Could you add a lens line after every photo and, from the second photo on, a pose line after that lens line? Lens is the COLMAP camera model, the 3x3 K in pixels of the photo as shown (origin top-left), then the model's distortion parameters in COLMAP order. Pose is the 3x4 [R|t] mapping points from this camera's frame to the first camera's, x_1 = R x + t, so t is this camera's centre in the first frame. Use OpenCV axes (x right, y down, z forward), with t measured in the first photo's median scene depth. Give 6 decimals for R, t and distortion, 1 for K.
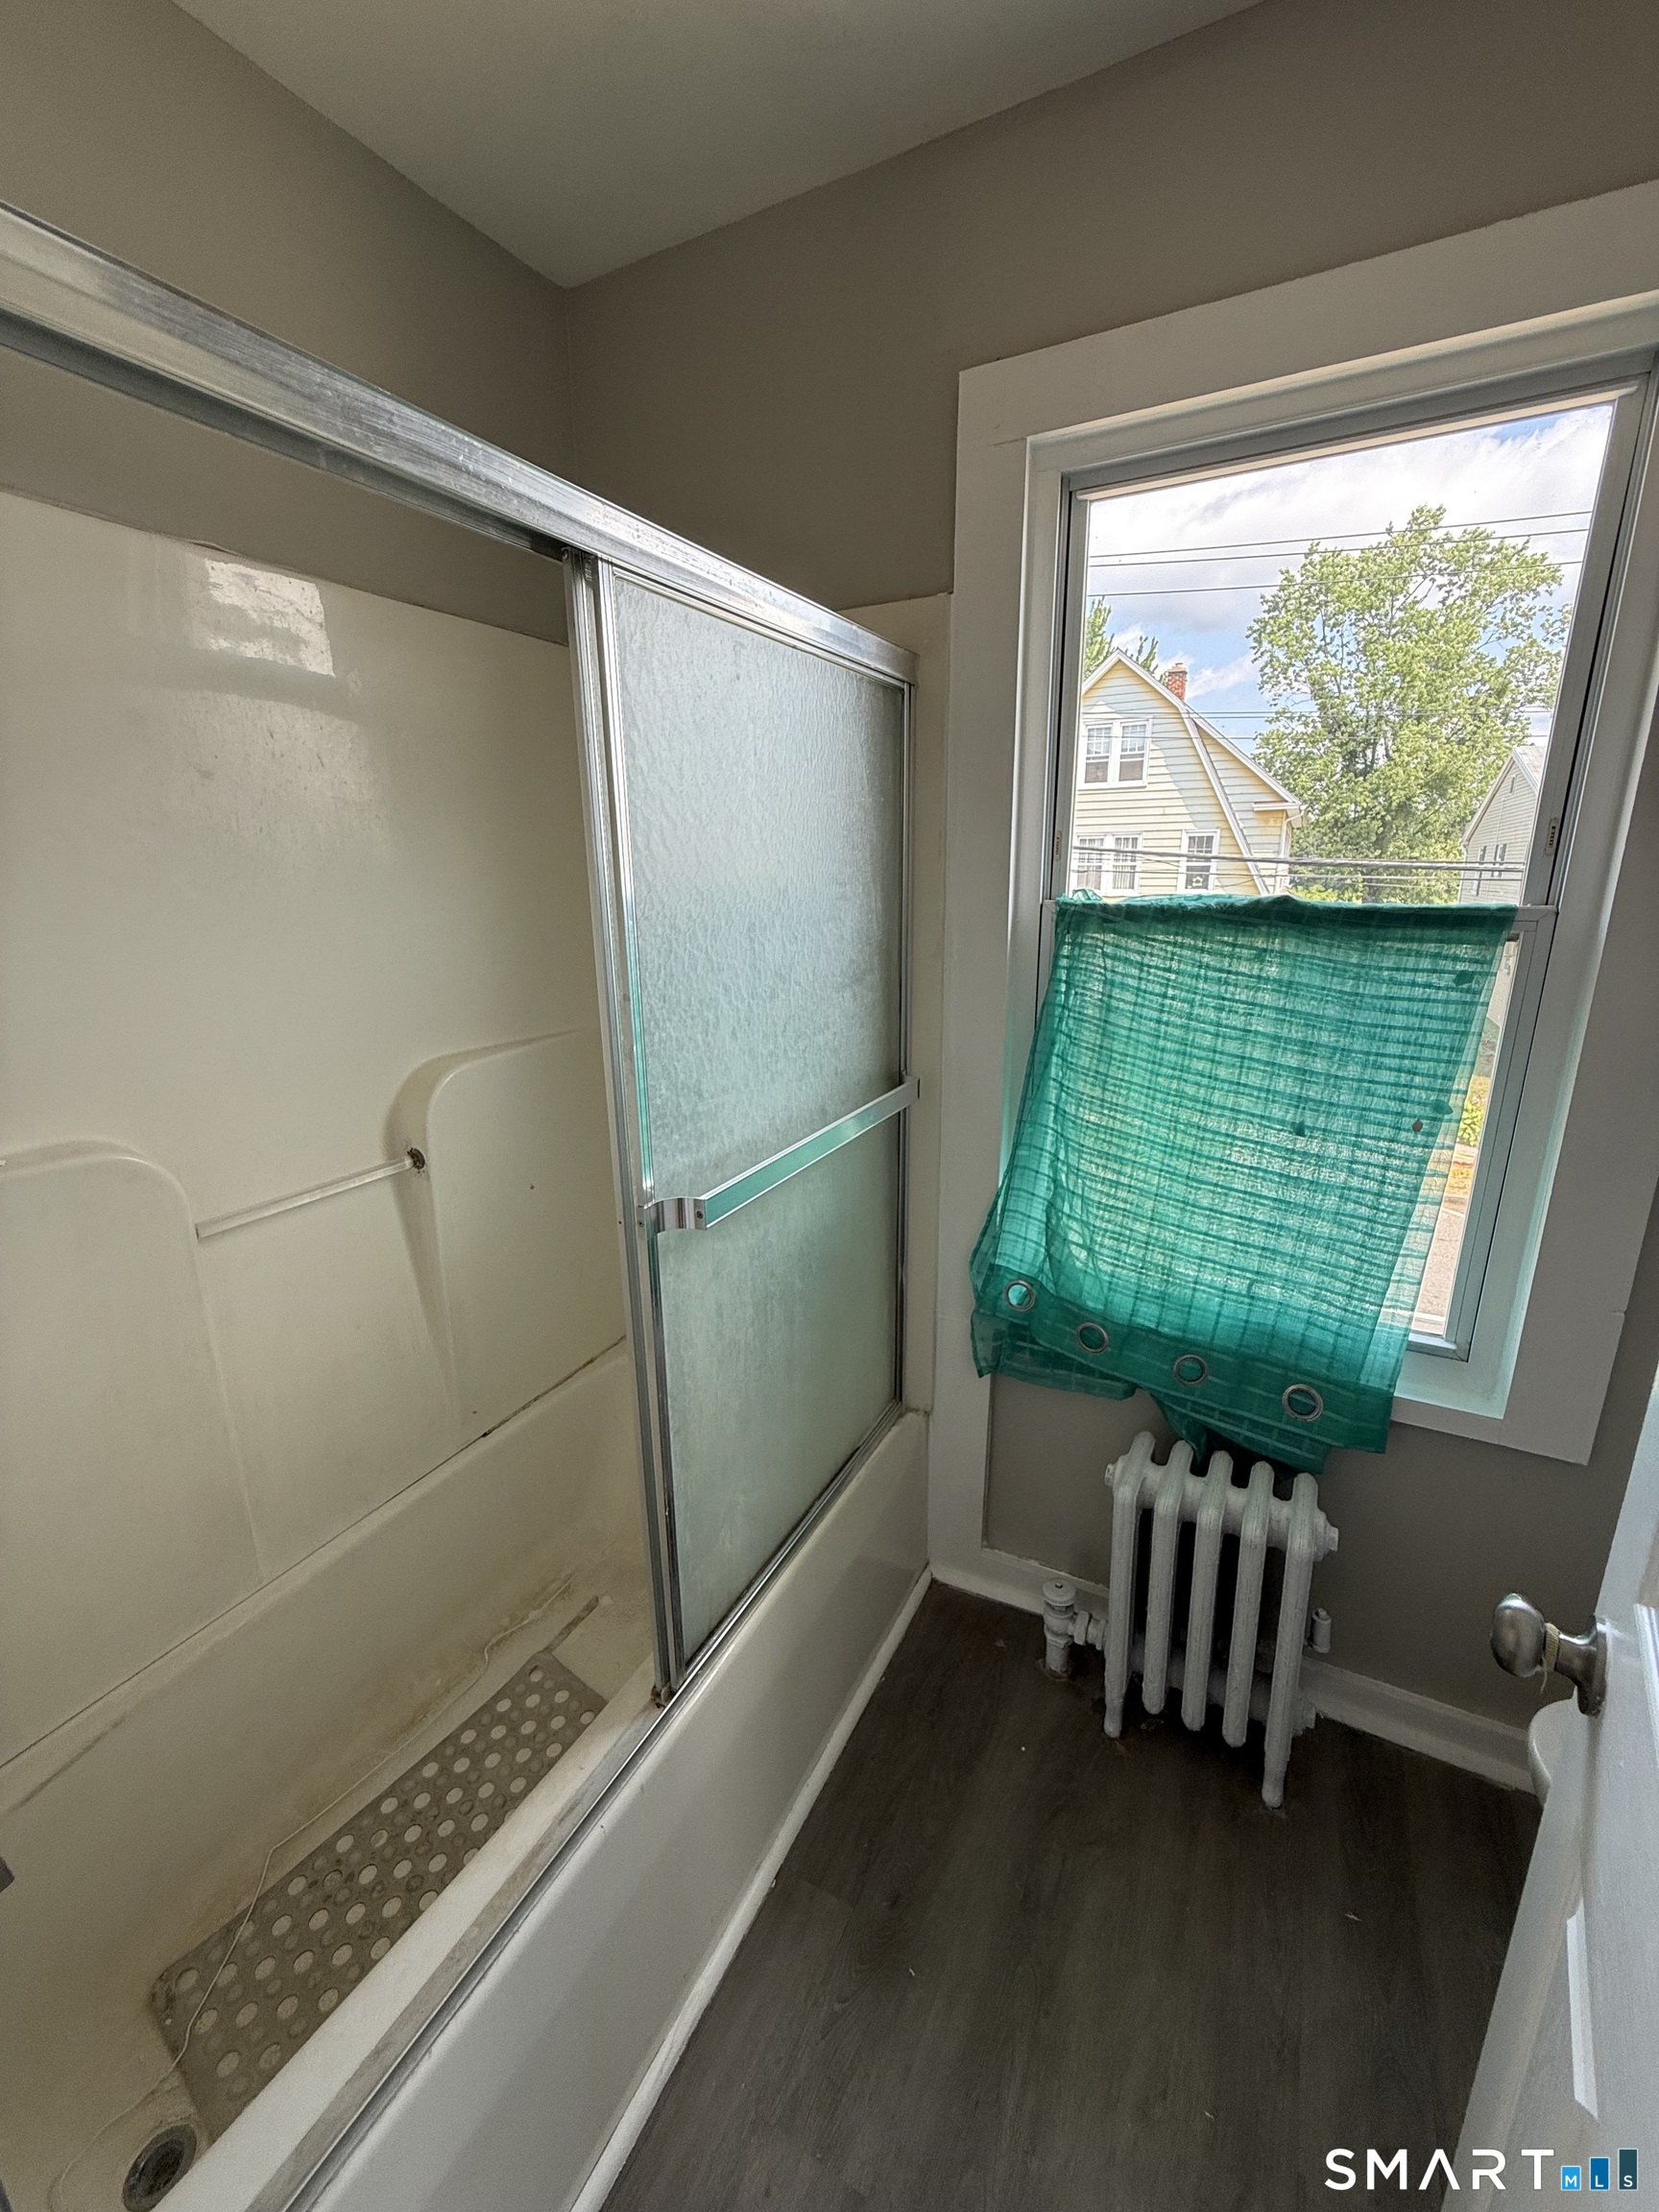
lens RADIAL K [[882.4, 0, 828.3], [0, 882.4, 1101.2], [0, 0, 1]] dist [0.001006, 0.000595]
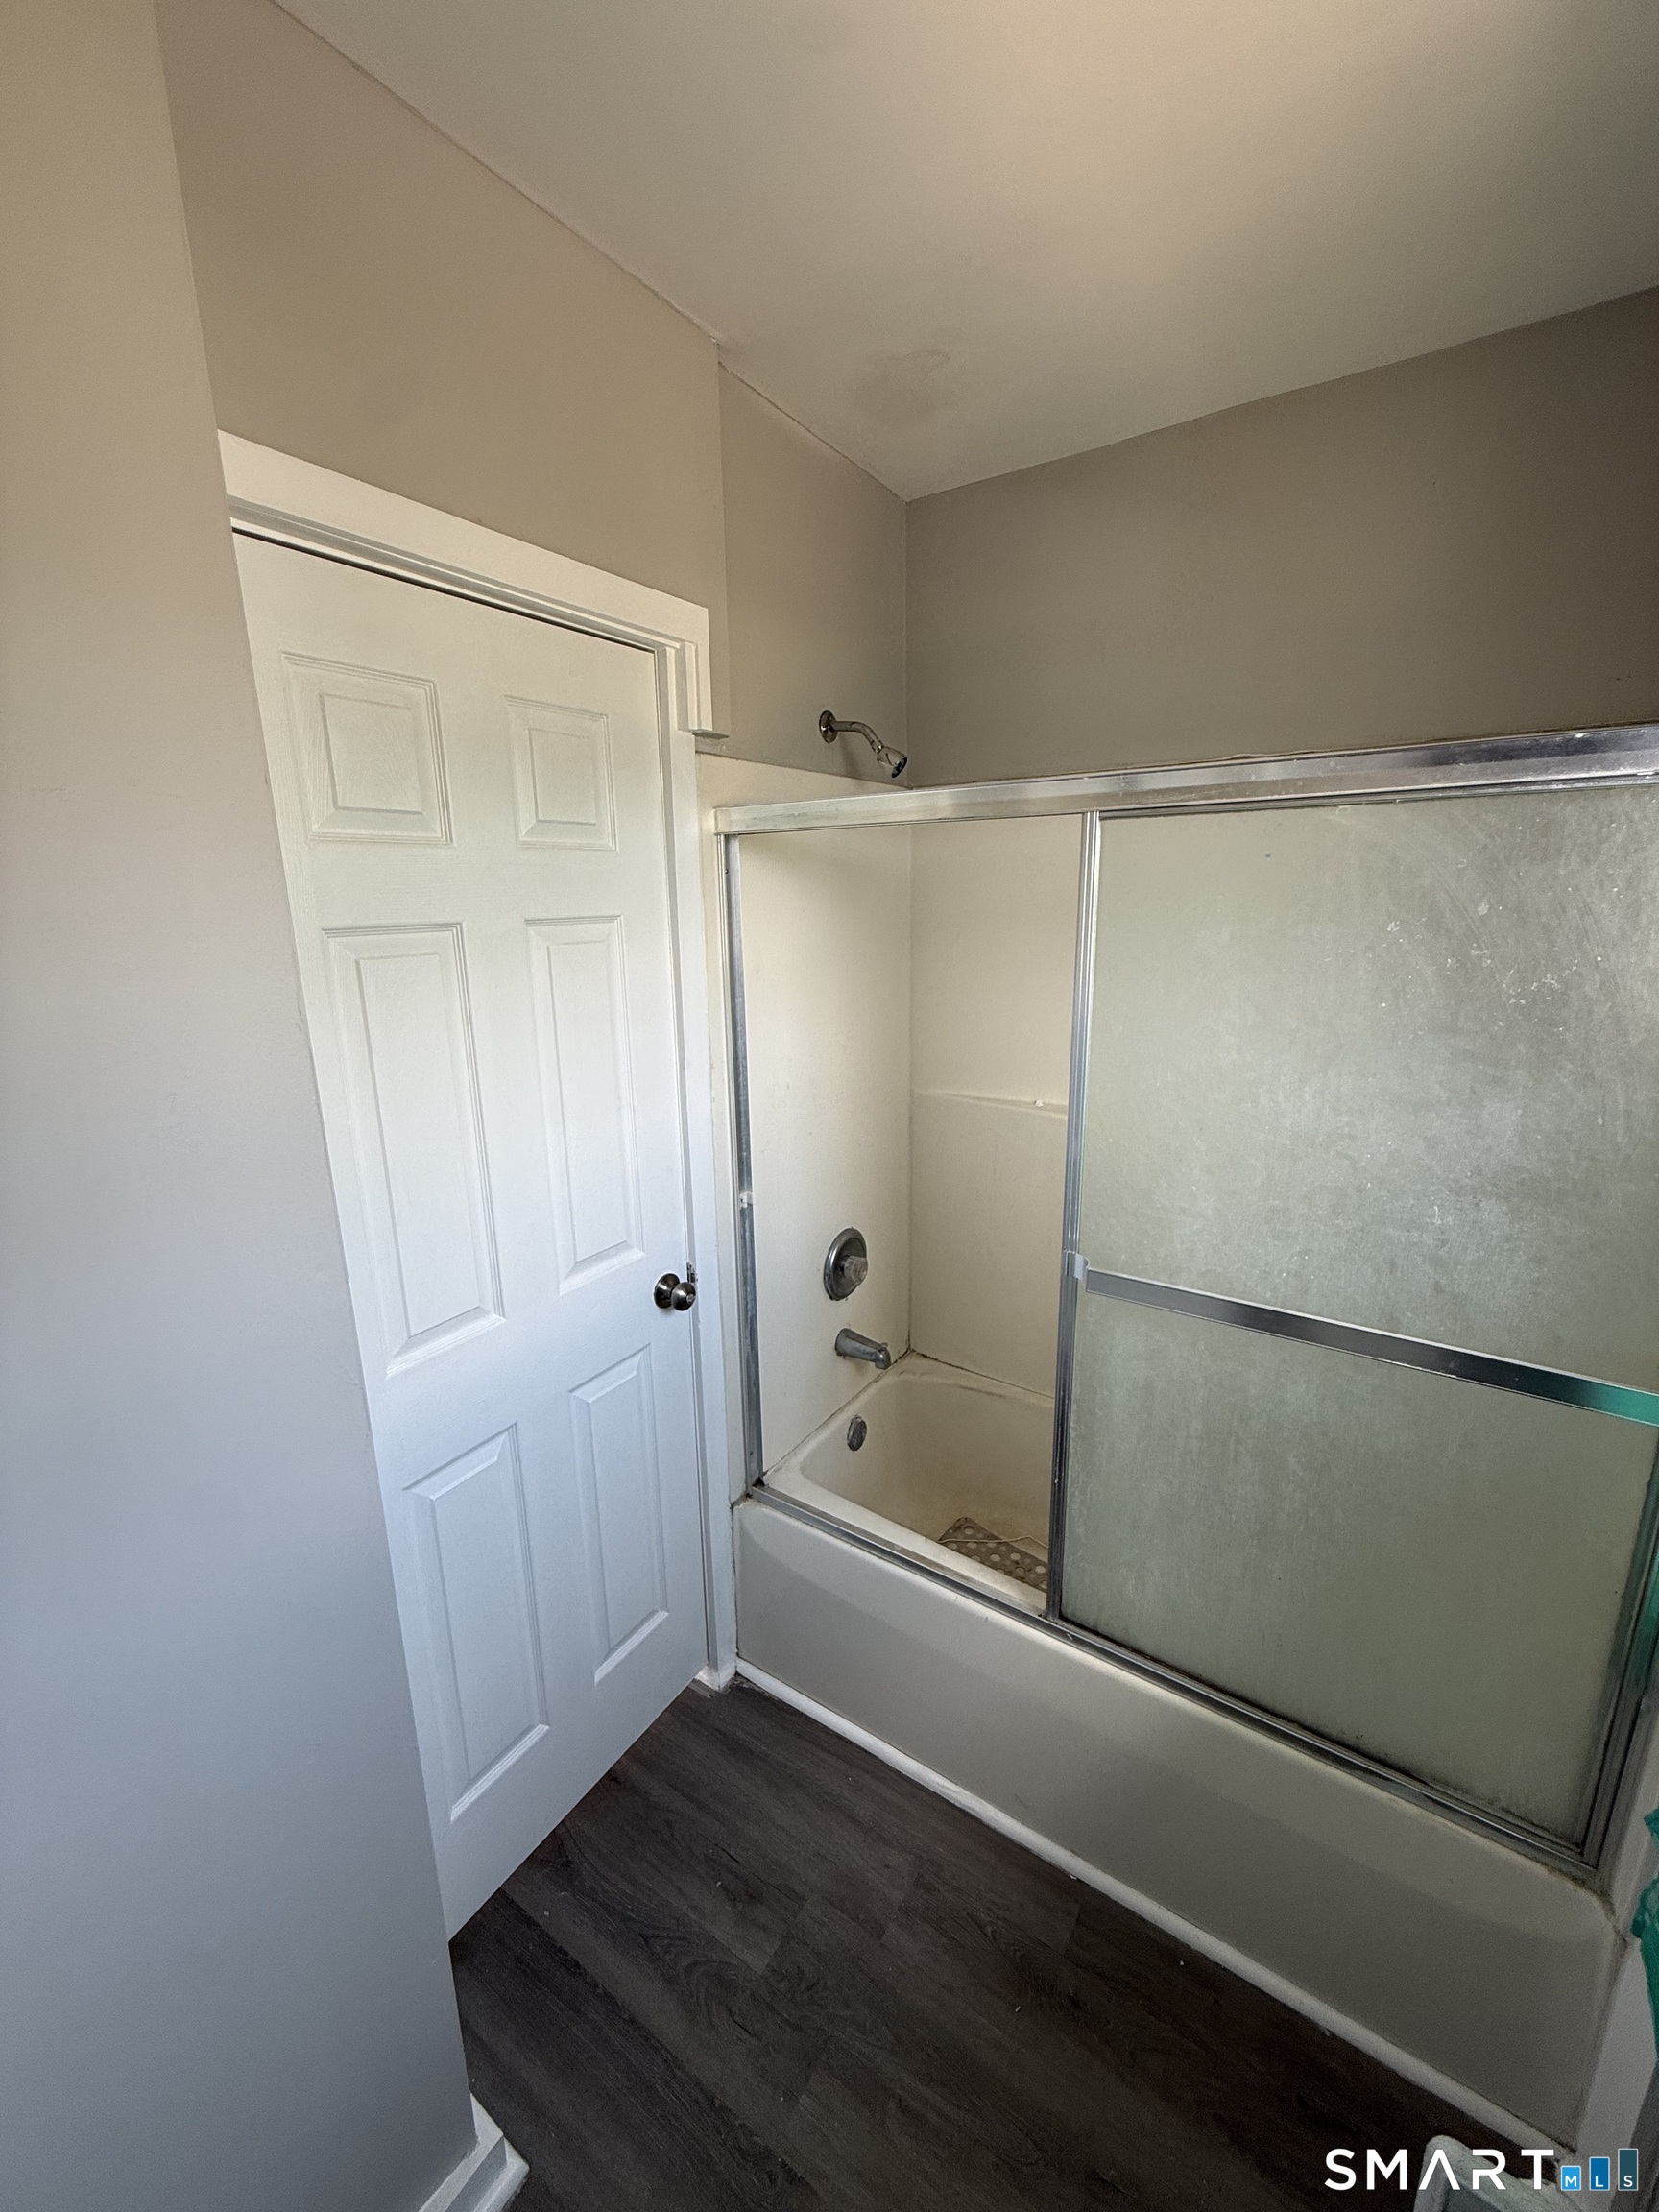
lens RADIAL K [[882.4, 0, 828.3], [0, 882.4, 1101.2], [0, 0, 1]] dist [0.001006, 0.000595]
pose [[-0.106905, 0.245516, -0.963480, 0.881902], [-0.243350, 0.933099, 0.264776, -0.298458], [0.964029, 0.262769, -0.040007, 0.507026]]
